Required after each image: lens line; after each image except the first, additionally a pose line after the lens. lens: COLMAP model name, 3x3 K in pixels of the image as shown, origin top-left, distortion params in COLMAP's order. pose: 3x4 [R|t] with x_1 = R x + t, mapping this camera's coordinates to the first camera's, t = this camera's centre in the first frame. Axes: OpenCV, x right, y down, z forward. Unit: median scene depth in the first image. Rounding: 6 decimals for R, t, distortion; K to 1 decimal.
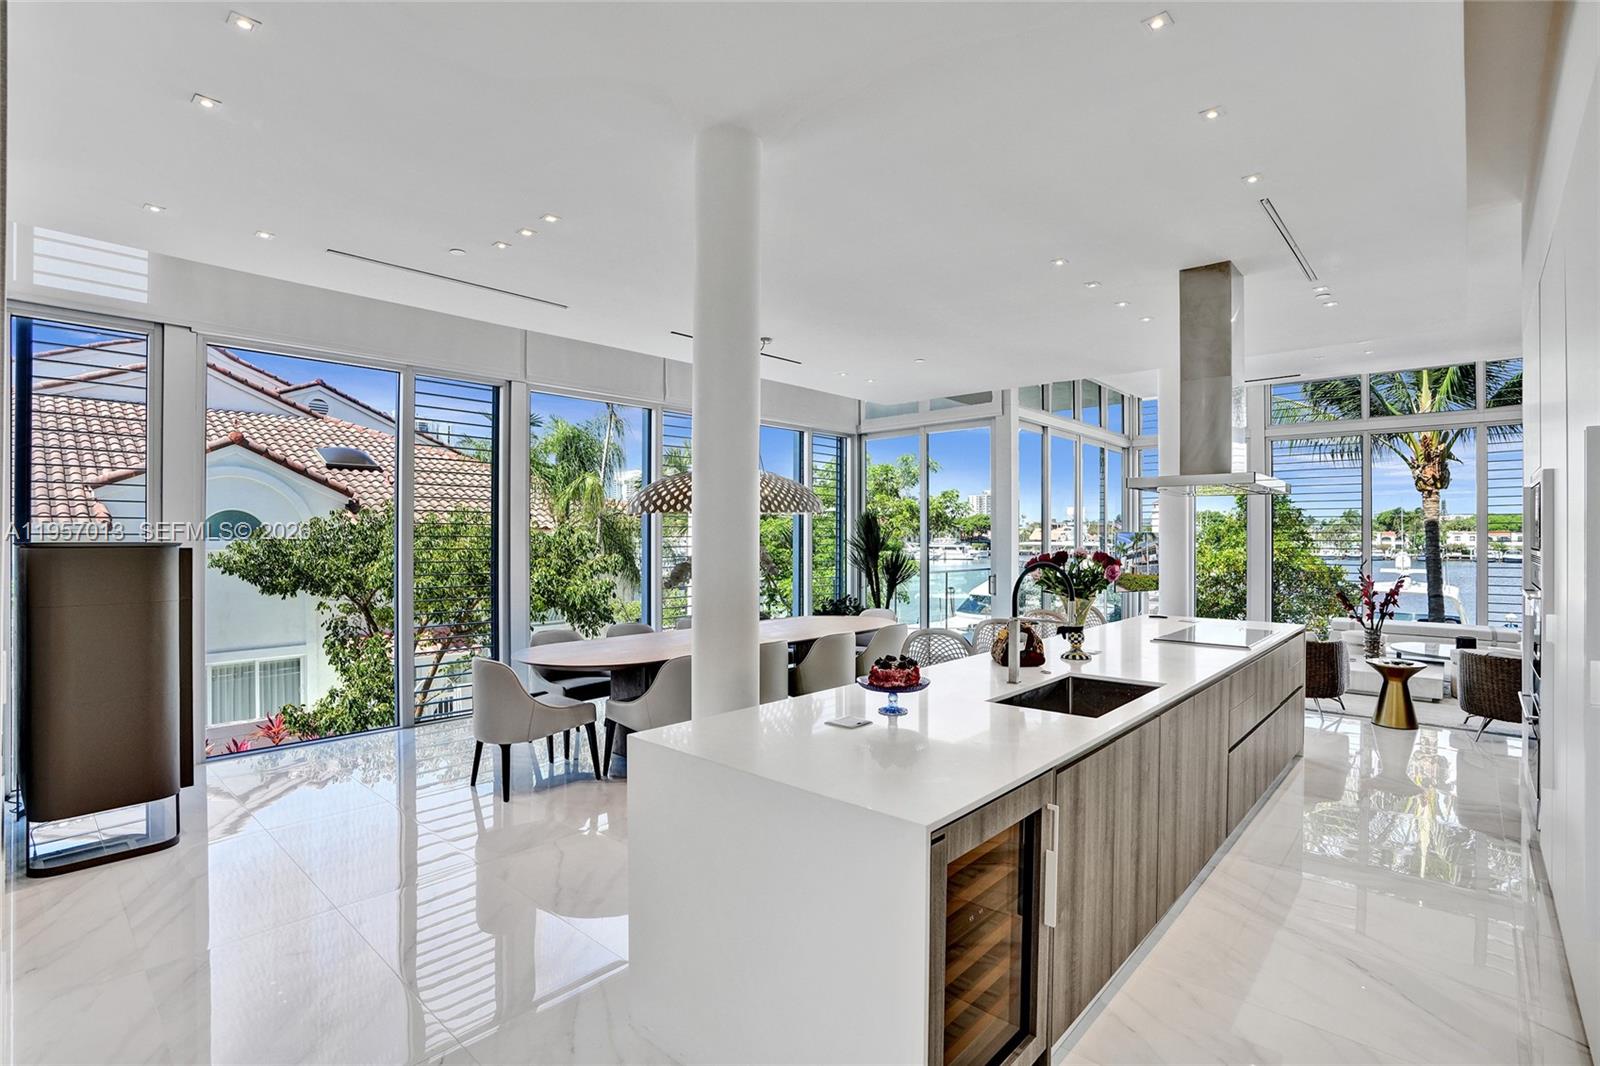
lens RADIAL K [[741.9, 0, 803.1], [0, 741.9, 531.9], [0, 0, 1]] dist [-0.001525, 0.003232]
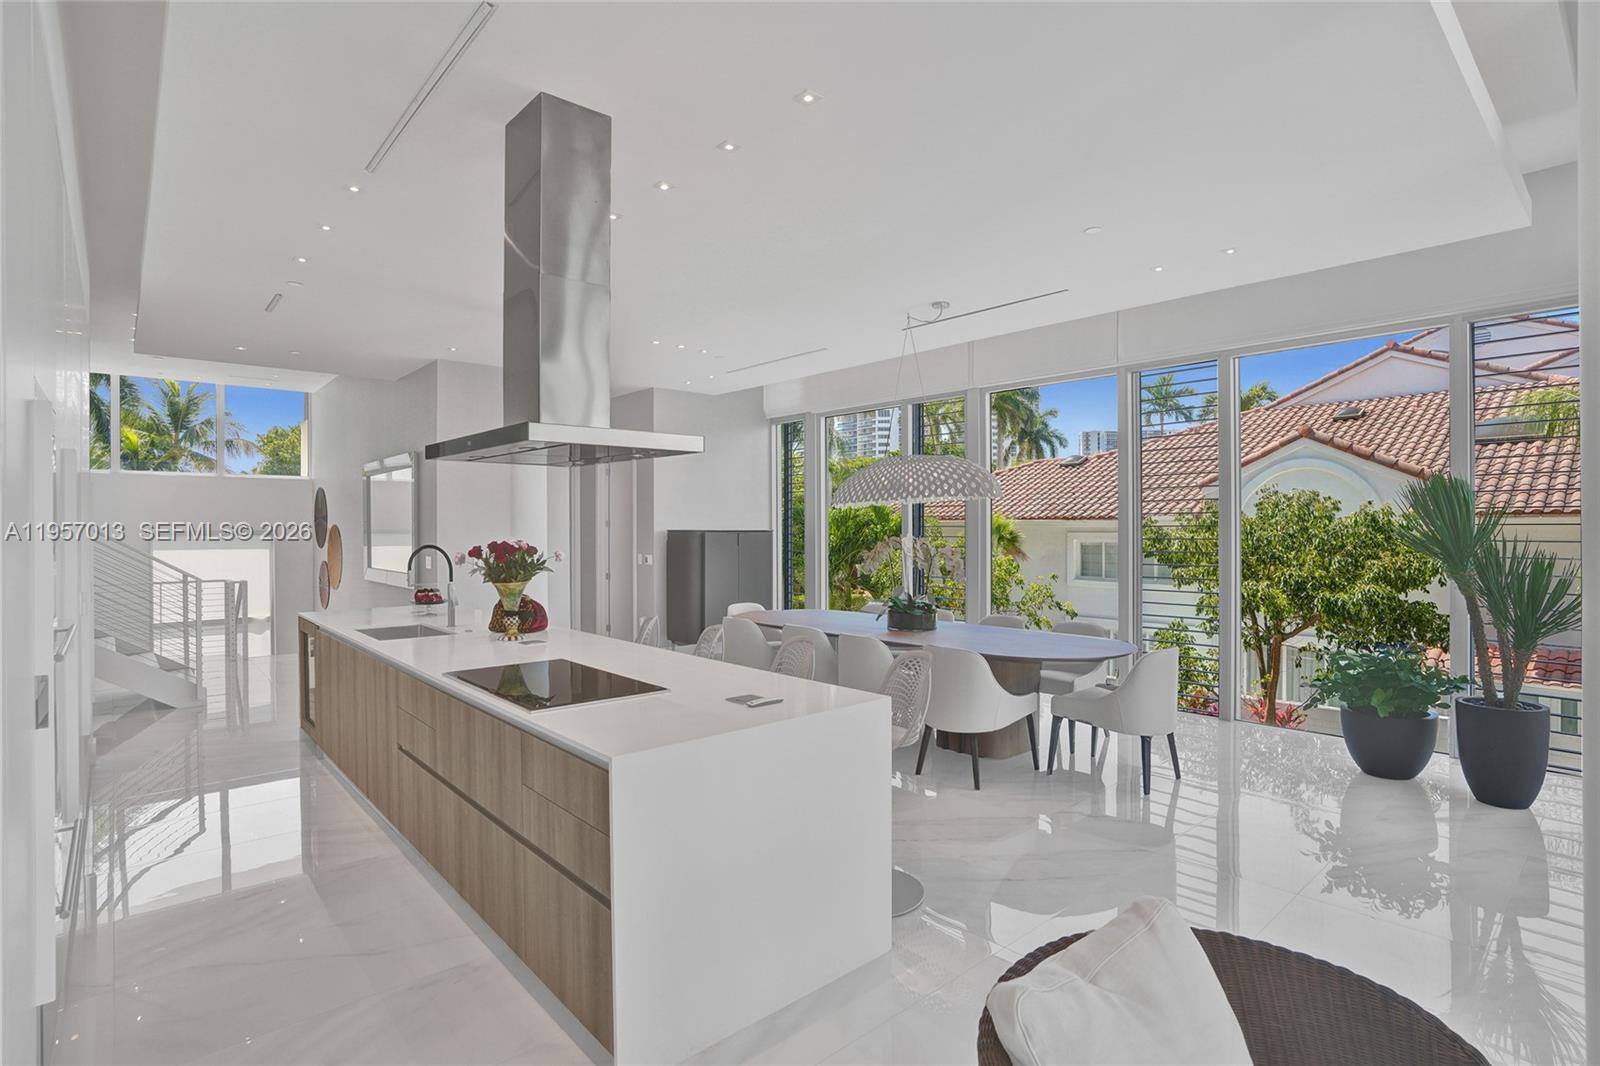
lens RADIAL K [[770.9, 0, 802.7], [0, 770.9, 530.3], [0, 0, 1]] dist [-0.000090, 0.000012]
pose [[-0.110019, 0.009543, -0.993884, 0.811516], [-0.001076, 0.999952, 0.009721, 0.008513], [0.993929, 0.002139, -0.110004, 0.835137]]
